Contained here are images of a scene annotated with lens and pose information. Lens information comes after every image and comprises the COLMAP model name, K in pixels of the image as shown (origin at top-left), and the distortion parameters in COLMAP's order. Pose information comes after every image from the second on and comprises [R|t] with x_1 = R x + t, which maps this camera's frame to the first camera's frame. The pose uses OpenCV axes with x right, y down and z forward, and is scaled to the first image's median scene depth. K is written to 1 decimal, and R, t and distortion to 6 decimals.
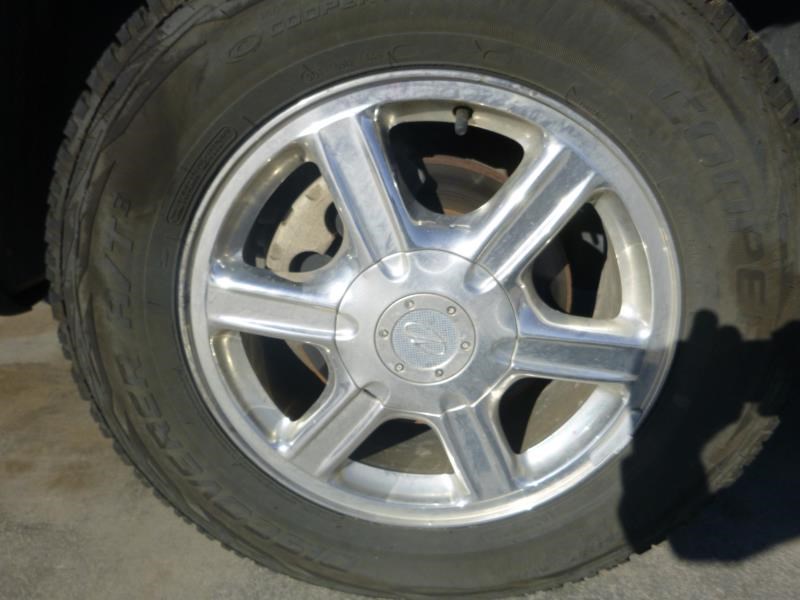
lens RADIAL K [[582.3, 0, 401.0], [0, 582.3, 300.7], [0, 0, 1]] dist [-0.013682, -0.006402]
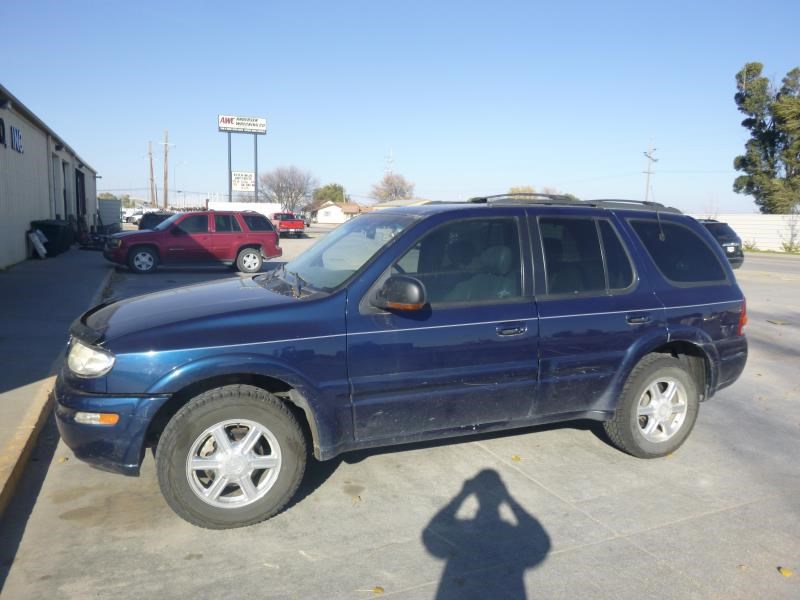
lens RADIAL K [[582.3, 0, 404.1], [0, 582.3, 302.6], [0, 0, 1]] dist [-0.013682, -0.006402]
pose [[0.922355, -0.072766, 0.379430, -0.429221], [0.165718, 0.961682, -0.218414, 0.055139], [-0.348998, 0.264334, 0.899071, -4.575169]]
